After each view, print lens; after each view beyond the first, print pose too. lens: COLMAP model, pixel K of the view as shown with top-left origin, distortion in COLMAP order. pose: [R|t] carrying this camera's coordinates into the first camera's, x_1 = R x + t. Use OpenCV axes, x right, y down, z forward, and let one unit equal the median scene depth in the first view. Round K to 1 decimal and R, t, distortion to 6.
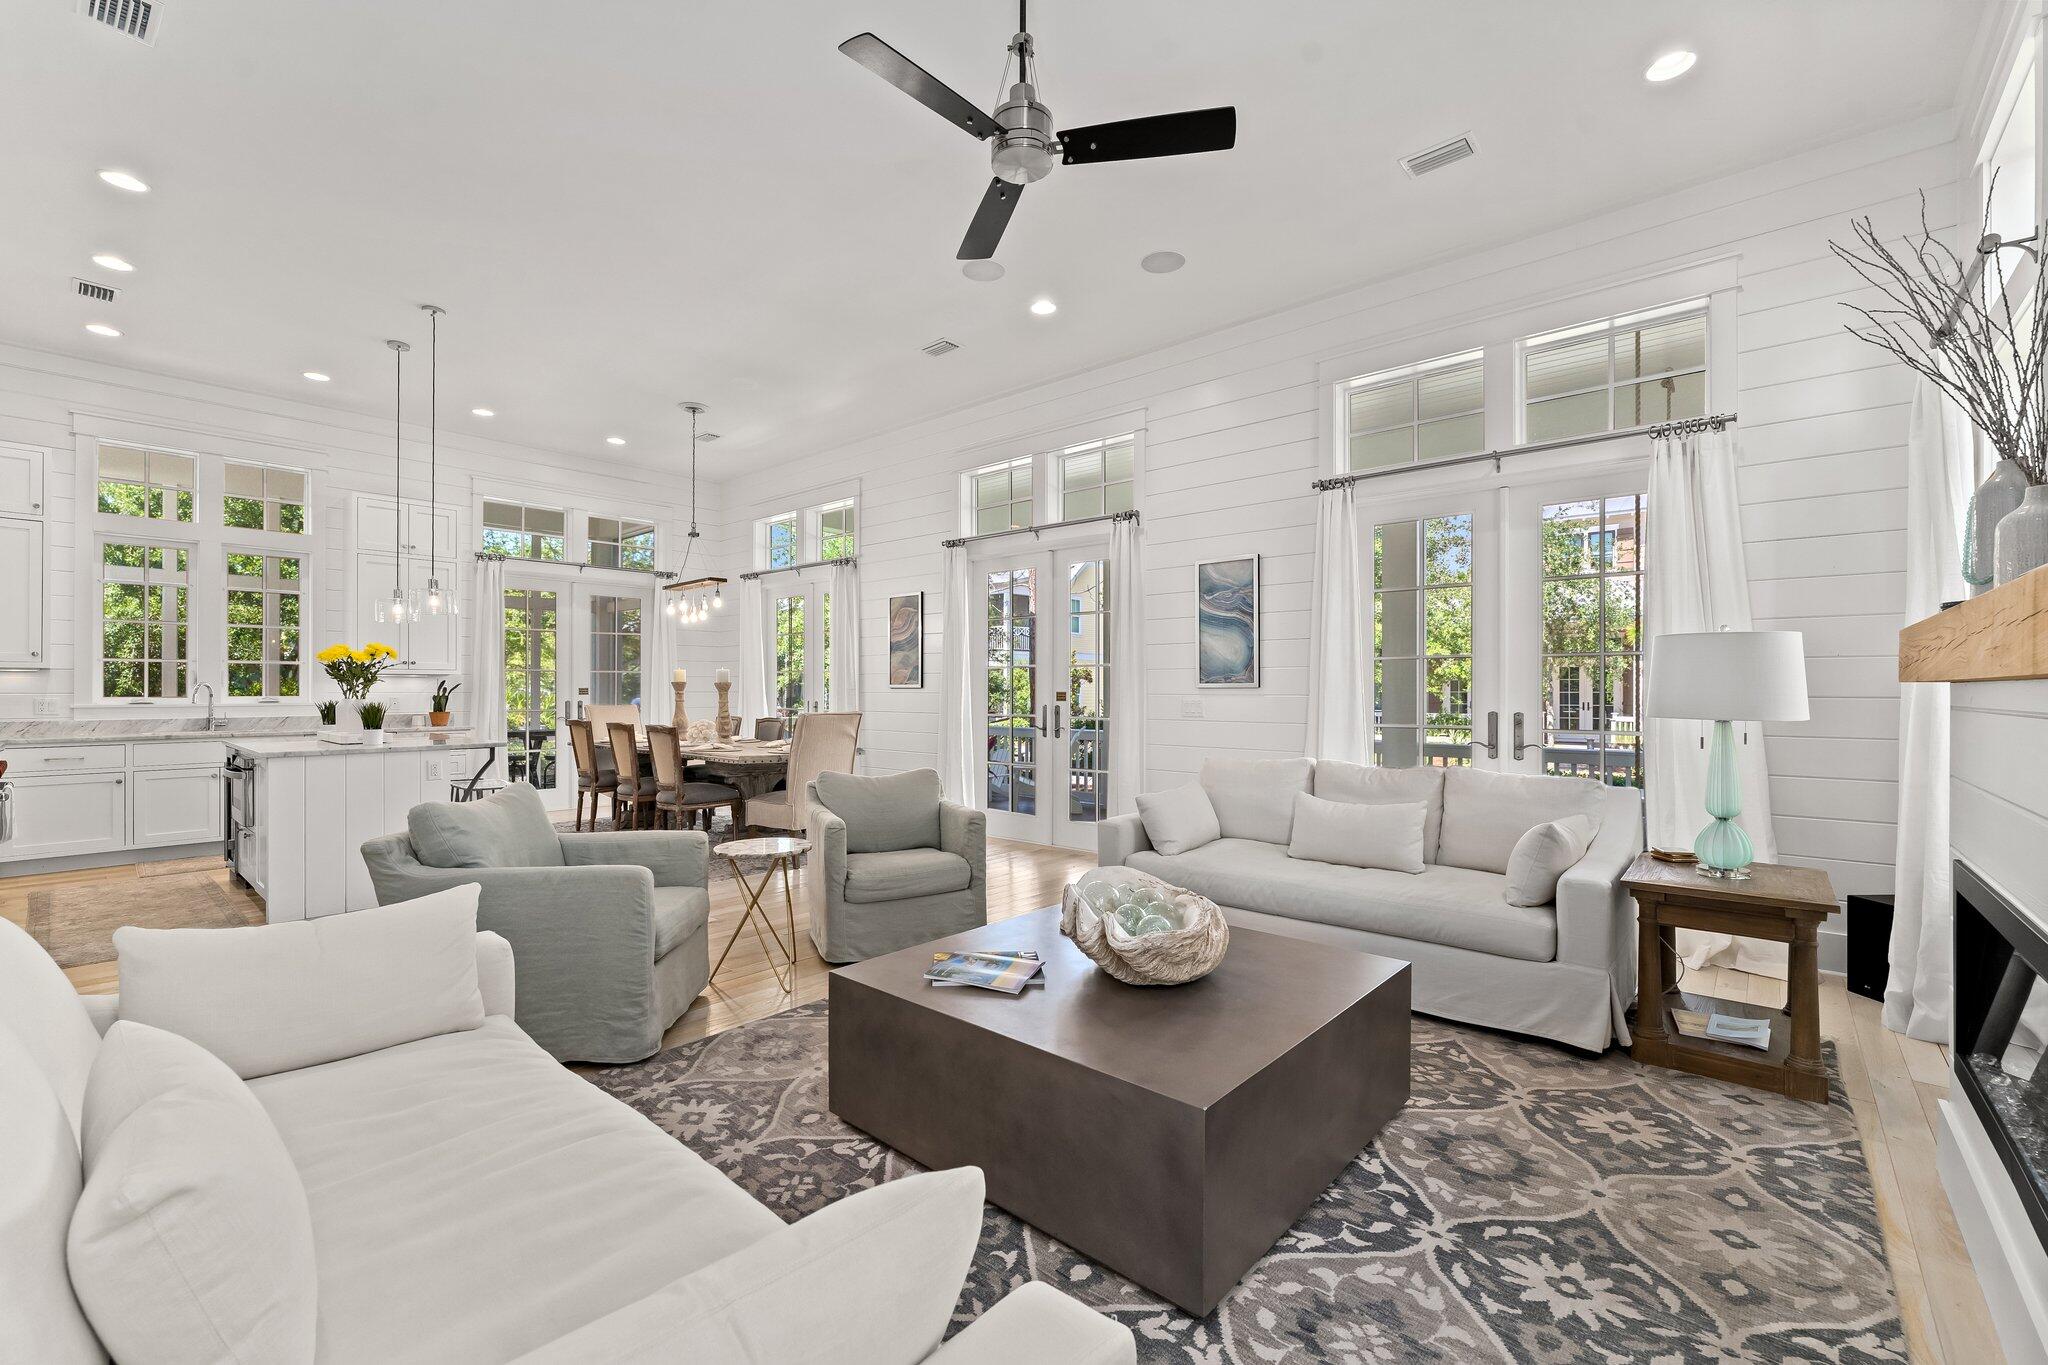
lens RADIAL K [[848.8, 0, 1019.5], [0, 848.8, 686.2], [0, 0, 1]] dist [0.000193, -0.000104]
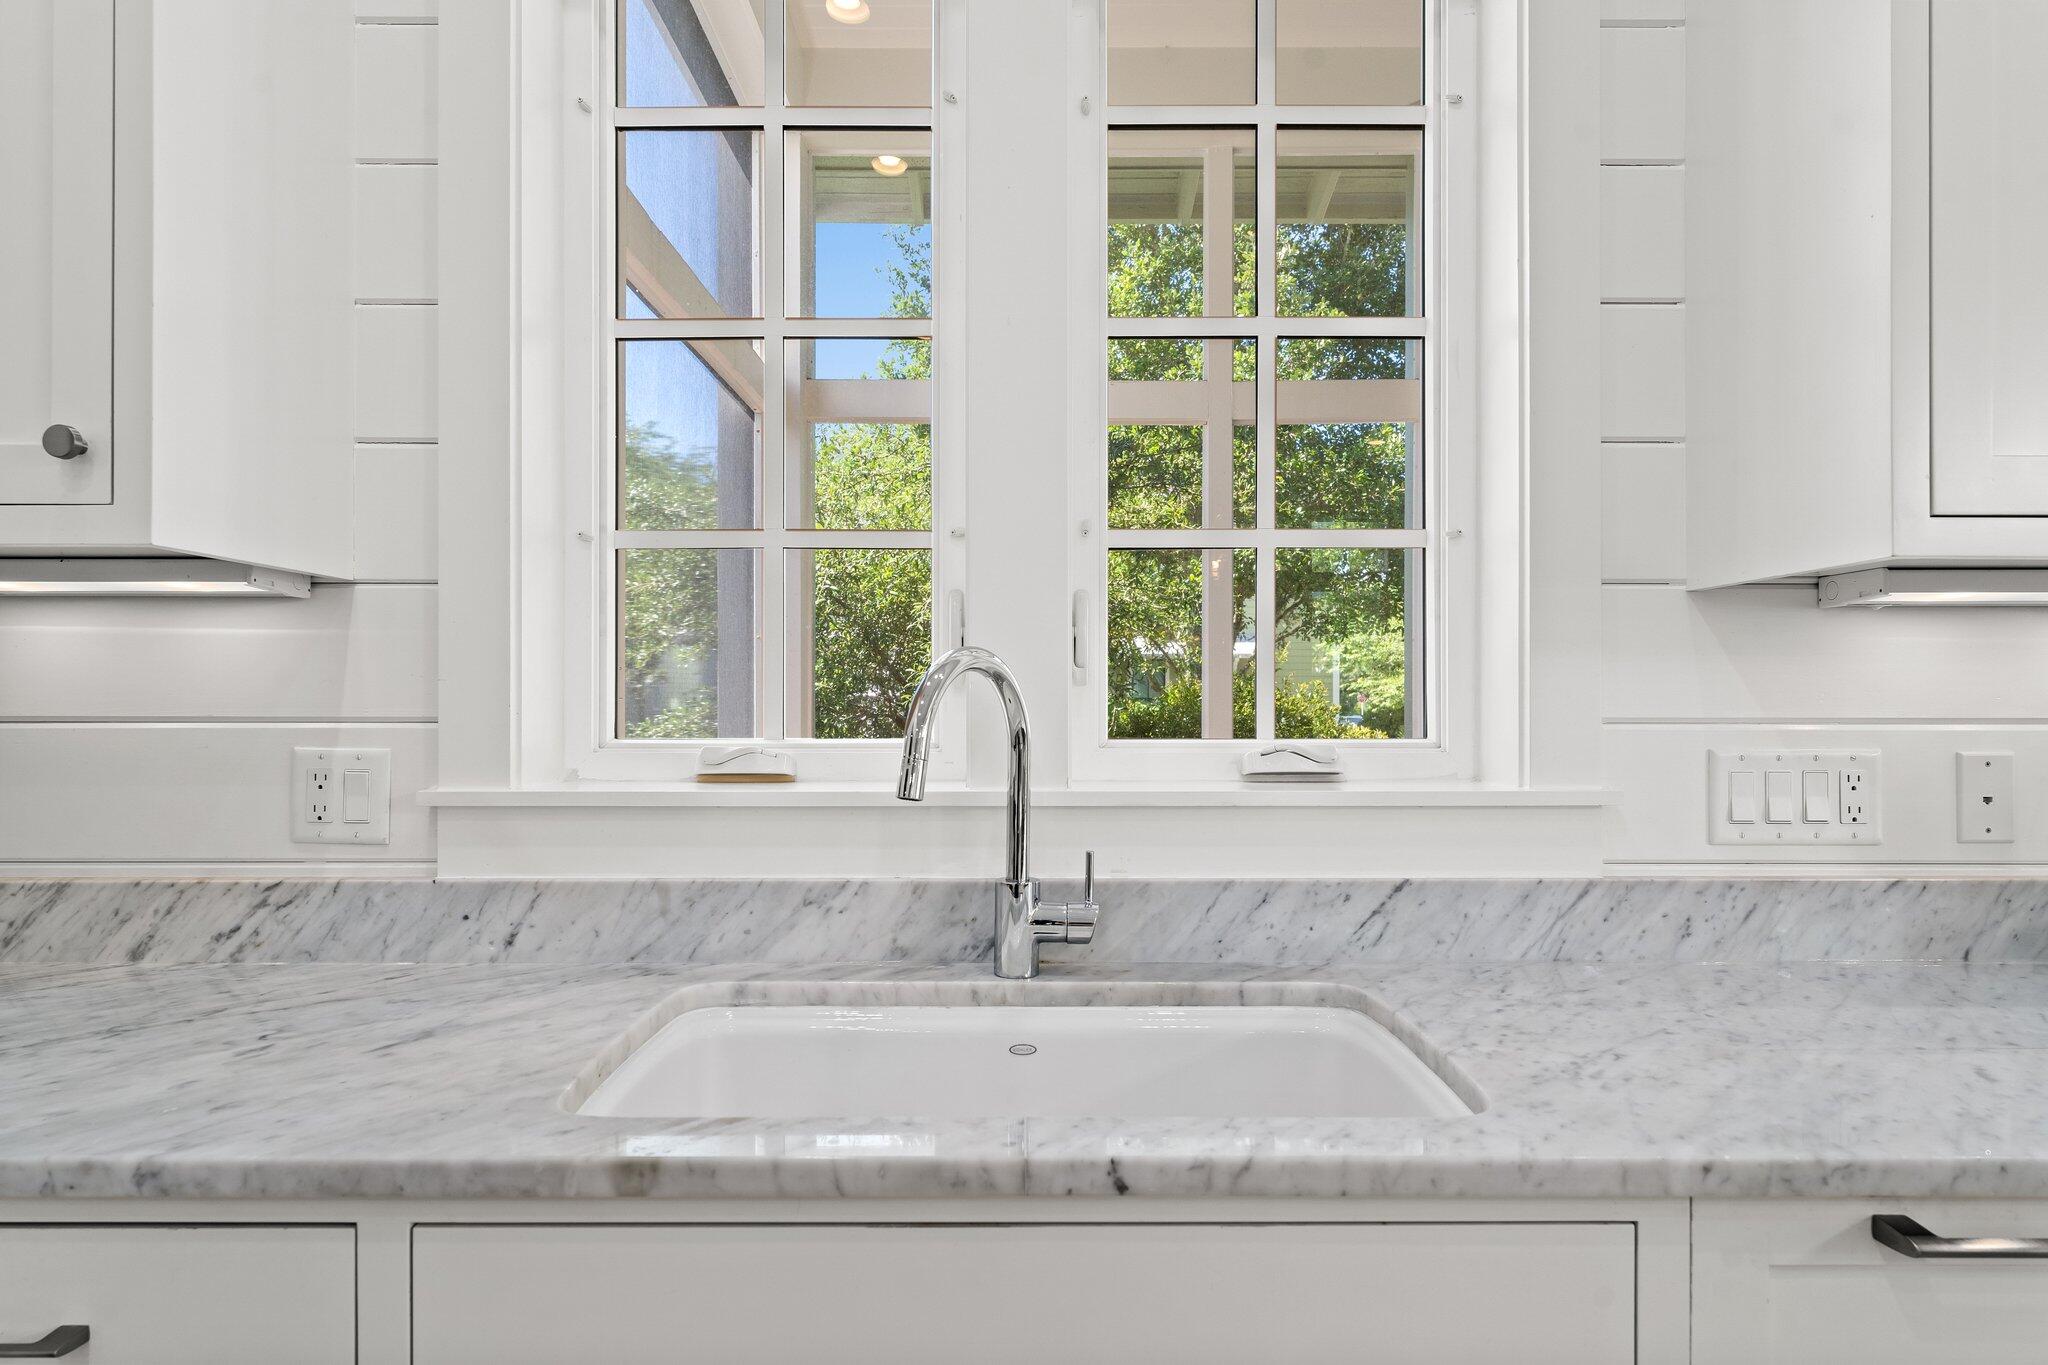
lens RADIAL K [[1194.6, 0, 1022.7], [0, 1194.6, 688.4], [0, 0, 1]] dist [0.000315, 0.000006]
pose [[0.660510, -0.005206, -0.750799, -0.691642], [0.003678, 0.999986, -0.003699, 0.002638], [0.750808, -0.000318, 0.660520, 0.751293]]
